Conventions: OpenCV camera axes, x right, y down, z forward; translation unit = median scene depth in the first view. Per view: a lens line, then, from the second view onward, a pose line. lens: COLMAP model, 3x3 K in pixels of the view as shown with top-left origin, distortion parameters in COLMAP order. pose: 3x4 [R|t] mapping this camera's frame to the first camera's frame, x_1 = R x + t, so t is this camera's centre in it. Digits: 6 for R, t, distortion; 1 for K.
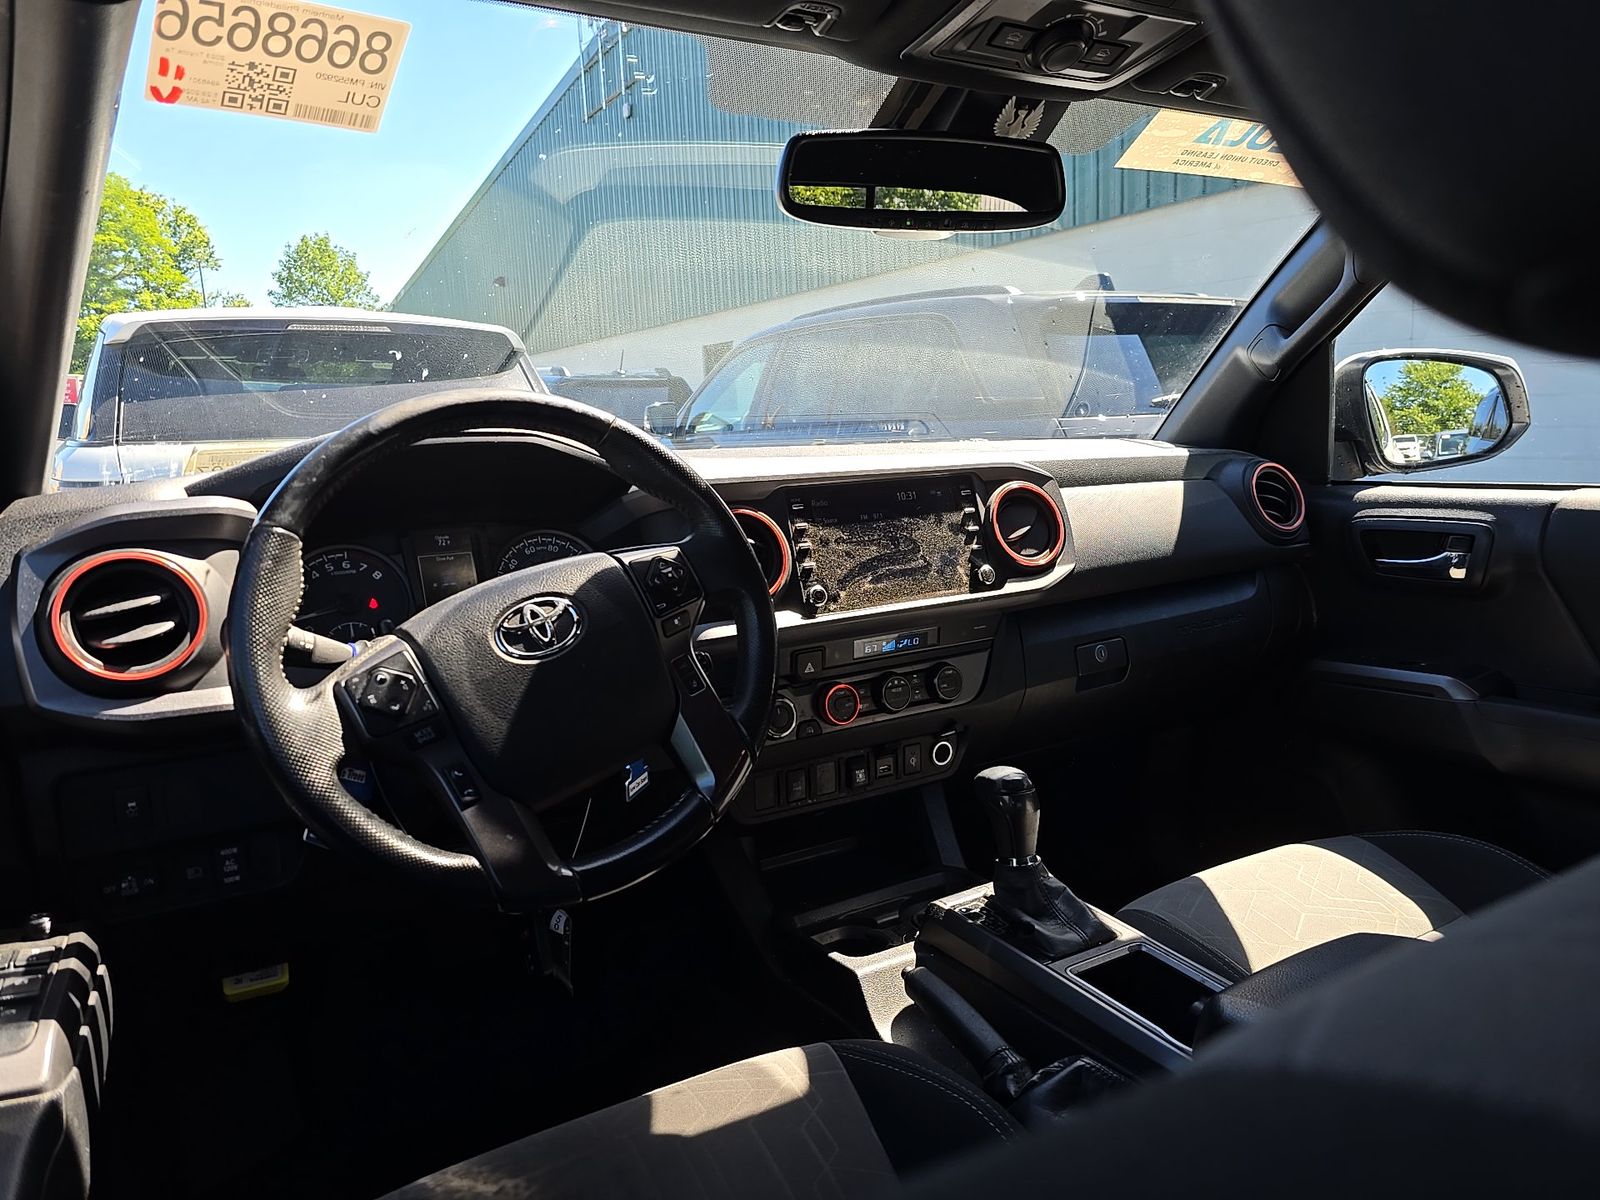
lens RADIAL K [[1069.3, 0, 812.1], [0, 1069.3, 590.7], [0, 0, 1]] dist [0.020154, -0.038976]
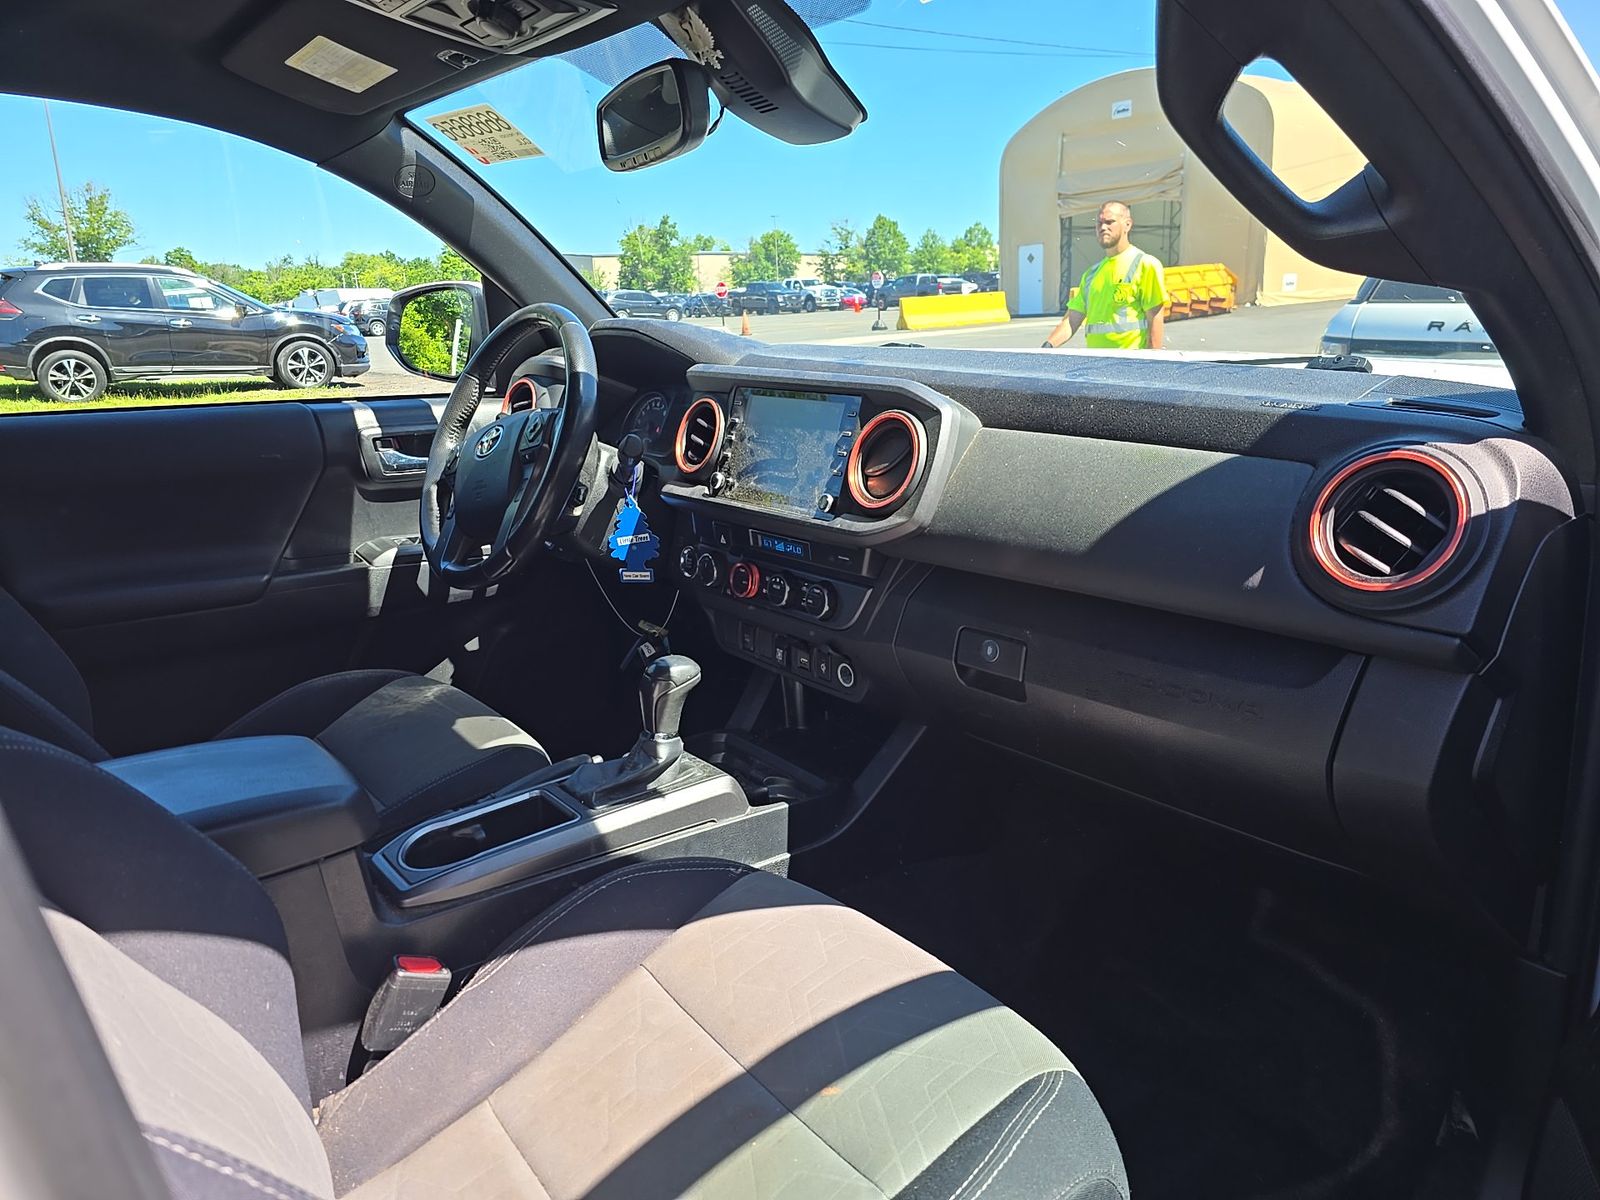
lens RADIAL K [[1069.3, 0, 802.0], [0, 1069.3, 613.1], [0, 0, 1]] dist [0.020154, -0.038976]
pose [[0.151262, 0.297632, -0.942621, 1.185516], [-0.145907, 0.949871, 0.276507, -0.197476], [0.977666, 0.095709, 0.187106, 0.875697]]
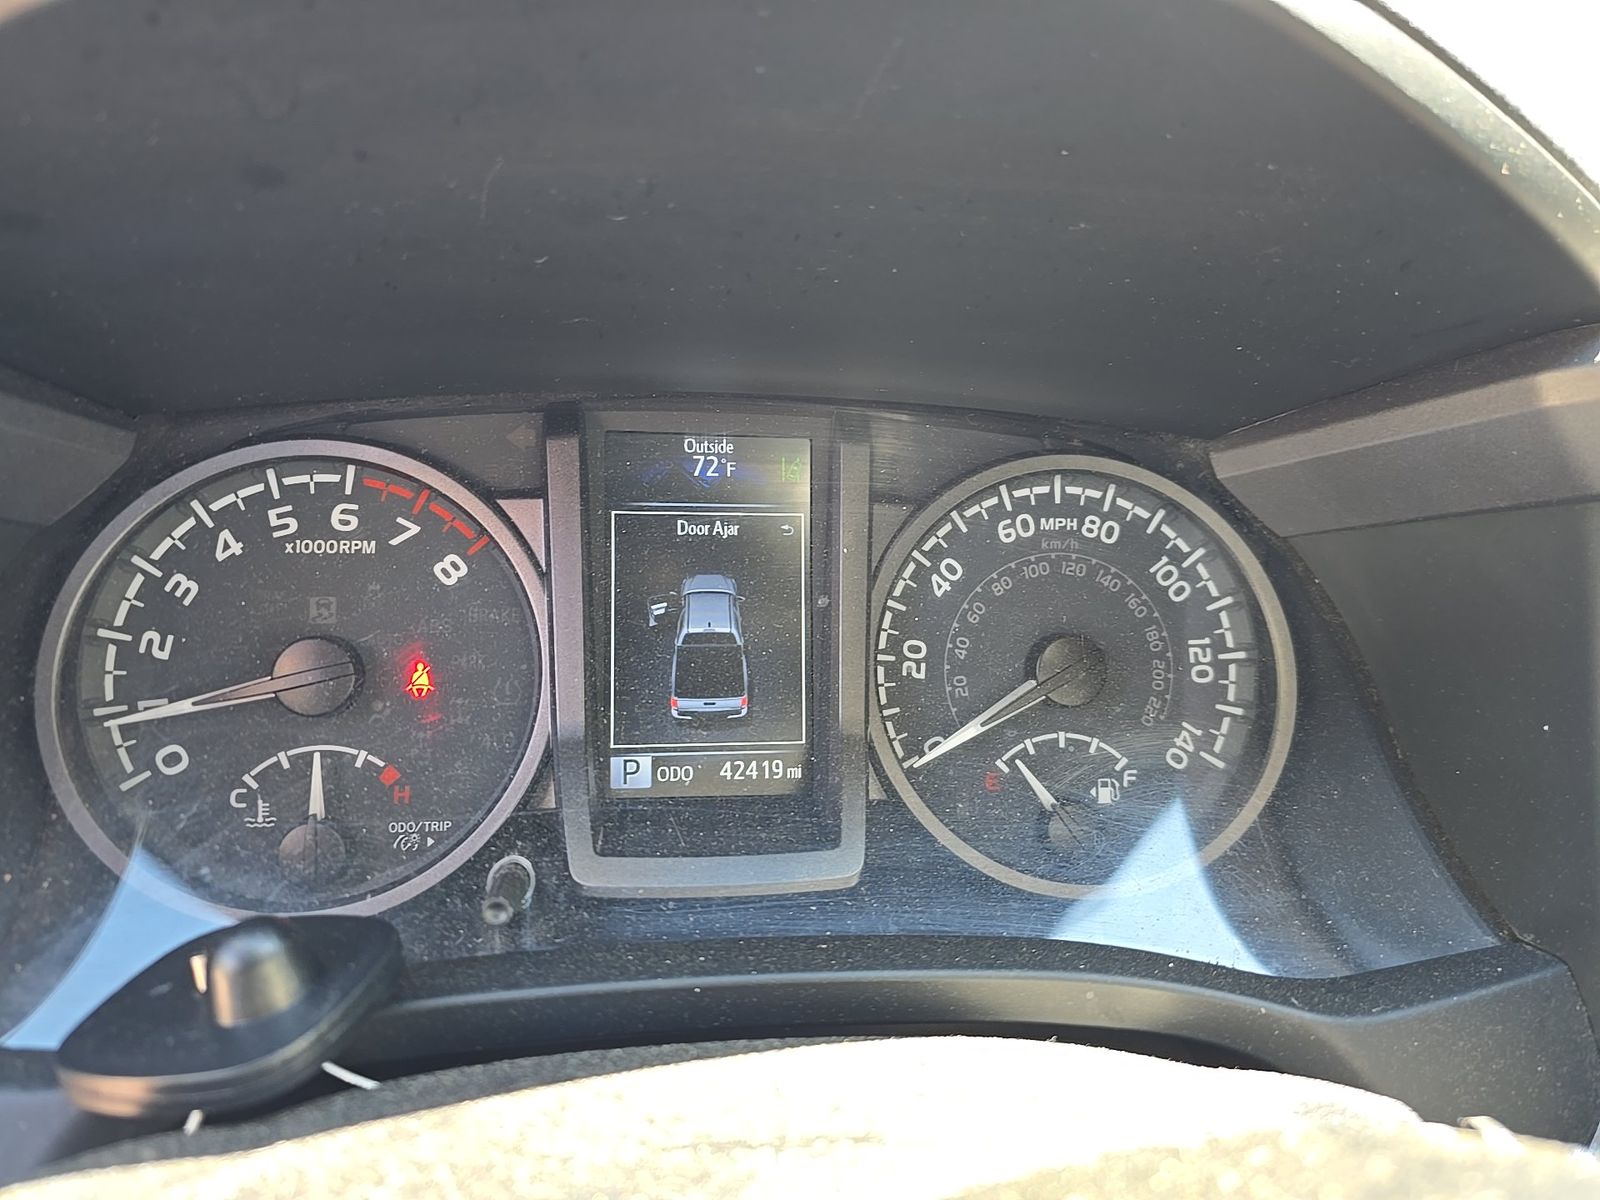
lens RADIAL K [[1069.3, 0, 814.1], [0, 1069.3, 589.3], [0, 0, 1]] dist [0.020154, -0.038976]
pose [[0.916066, 0.191962, -0.352100, -0.213604], [-0.128715, 0.972281, 0.195198, -0.068204], [0.379811, -0.133494, 0.915381, 0.738144]]
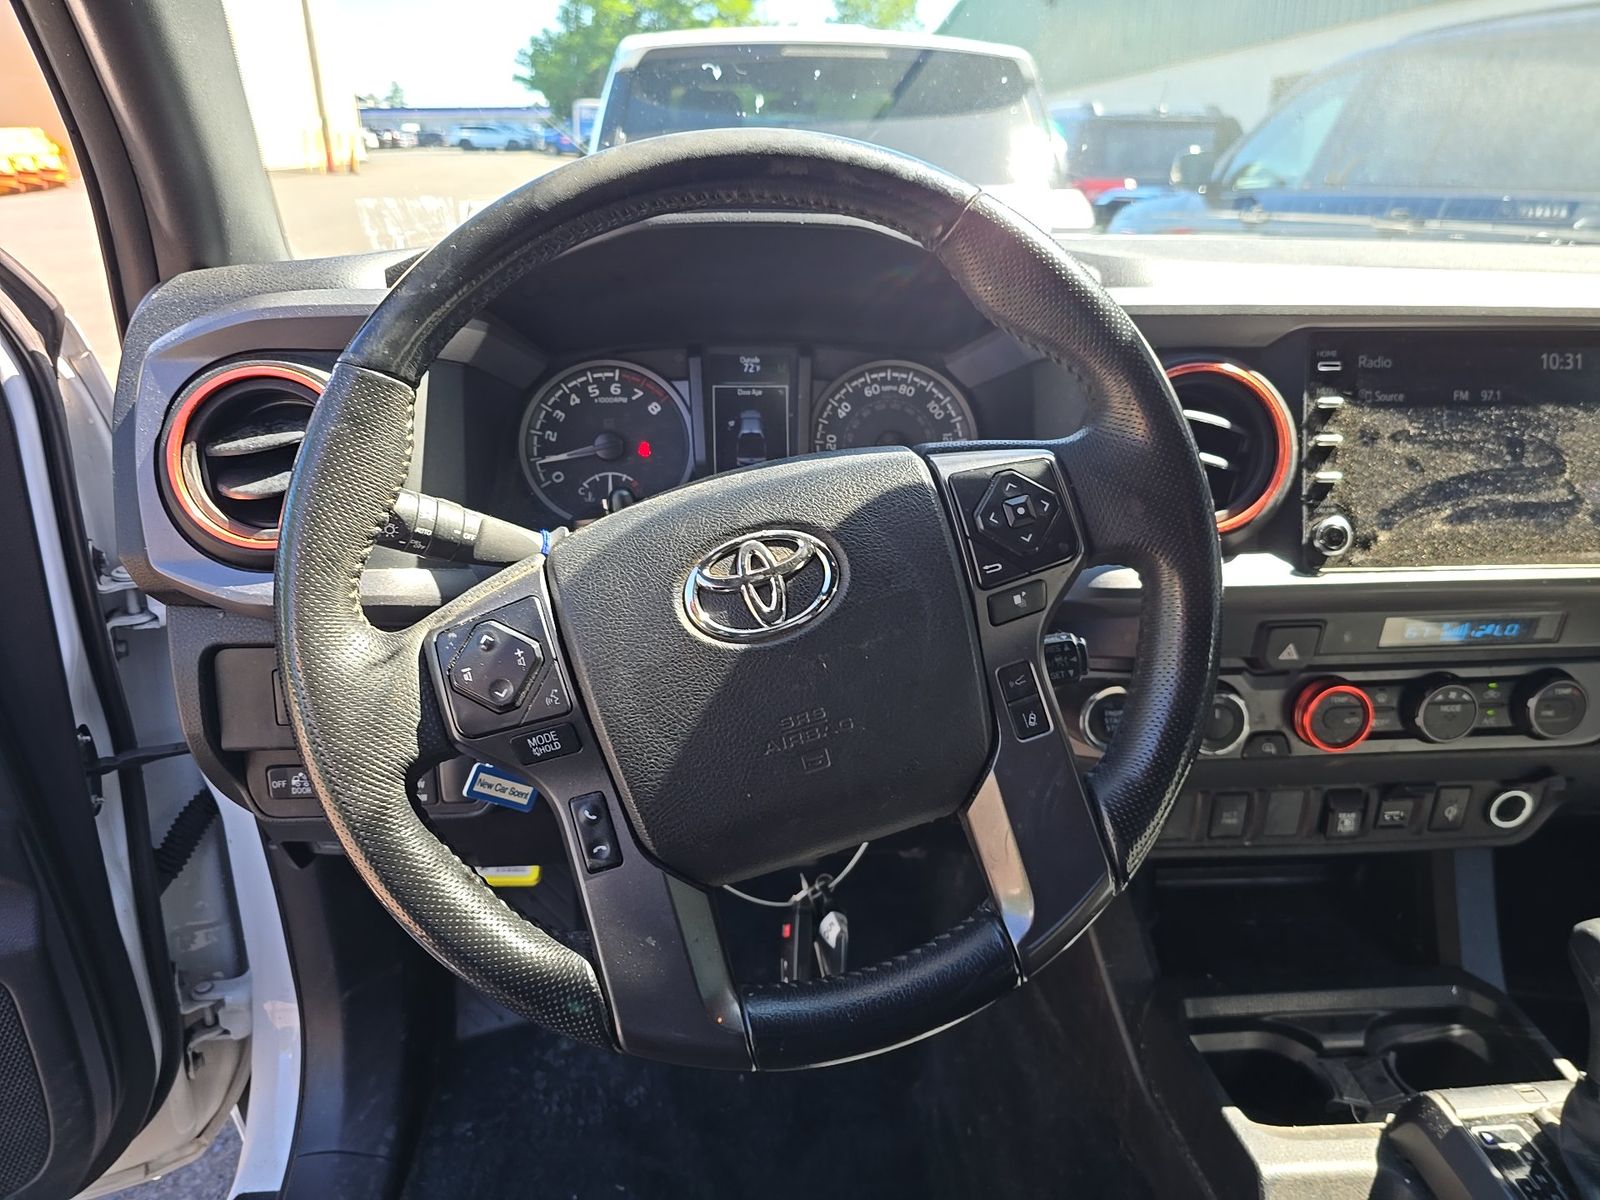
lens RADIAL K [[1069.3, 0, 795.4], [0, 1069.3, 587.9], [0, 0, 1]] dist [0.020154, -0.038976]
pose [[0.883946, 0.198497, -0.423366, -0.000212], [-0.102086, 0.965505, 0.239537, -0.073440], [0.456310, -0.168518, 0.873718, 0.378052]]
